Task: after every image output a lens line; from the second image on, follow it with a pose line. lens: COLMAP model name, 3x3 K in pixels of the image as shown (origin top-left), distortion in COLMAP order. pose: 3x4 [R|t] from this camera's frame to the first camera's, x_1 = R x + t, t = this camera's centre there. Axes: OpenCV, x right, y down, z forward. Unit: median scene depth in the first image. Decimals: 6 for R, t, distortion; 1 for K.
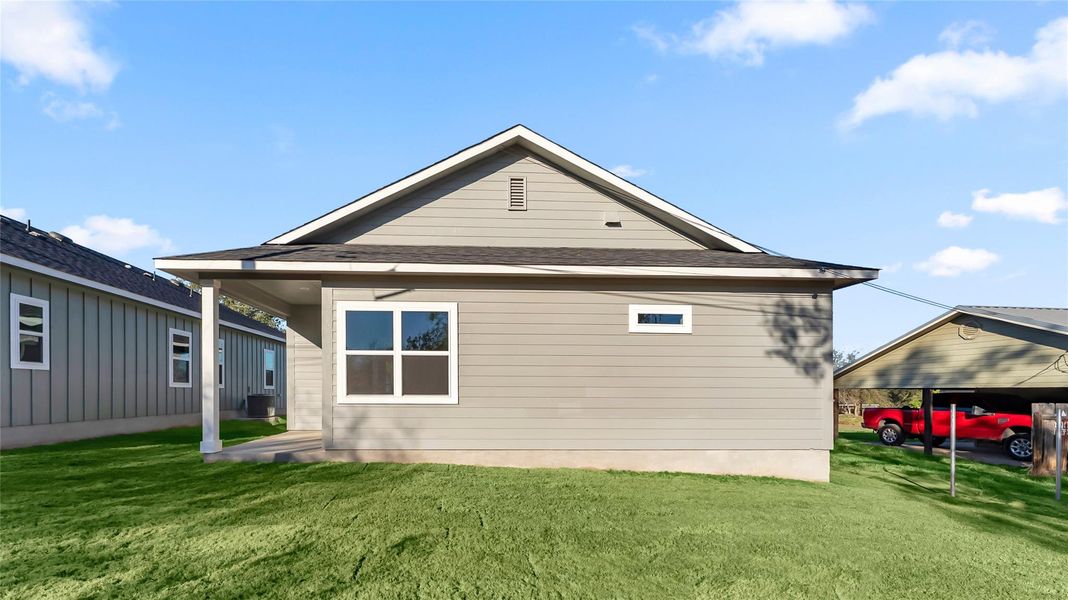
lens RADIAL K [[424.7, 0, 523.4], [0, 424.7, 301.5], [0, 0, 1]] dist [0.001459, 0.000099]
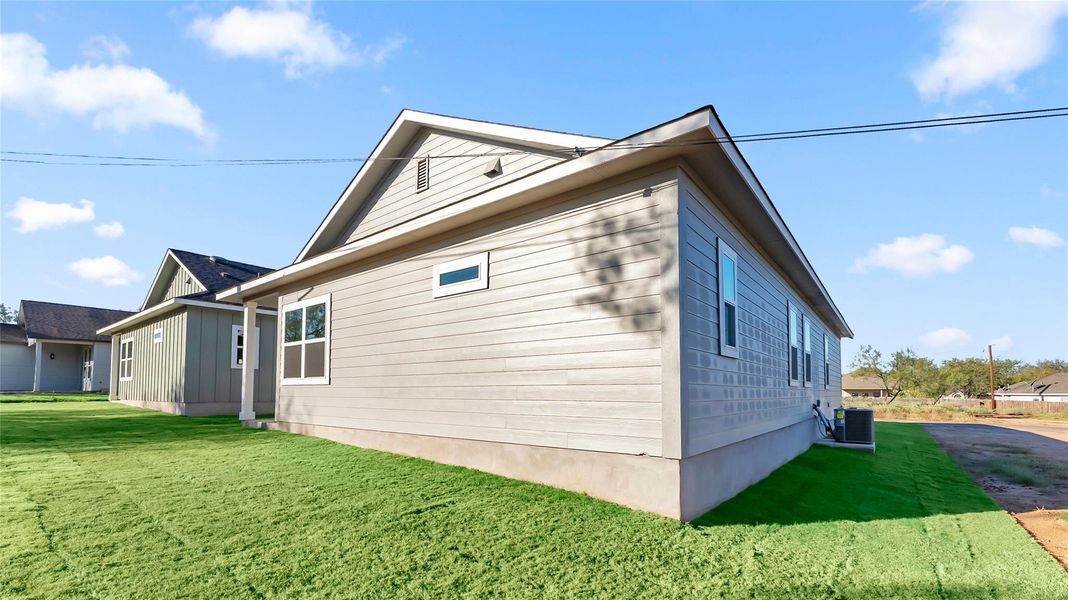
lens RADIAL K [[424.7, 0, 523.4], [0, 424.7, 301.5], [0, 0, 1]] dist [0.001459, 0.000099]
pose [[0.774956, -0.130786, -0.618335, 0.896831], [0.125836, 0.990696, -0.051836, 0.142148], [0.619362, -0.037638, 0.784203, 0.438665]]
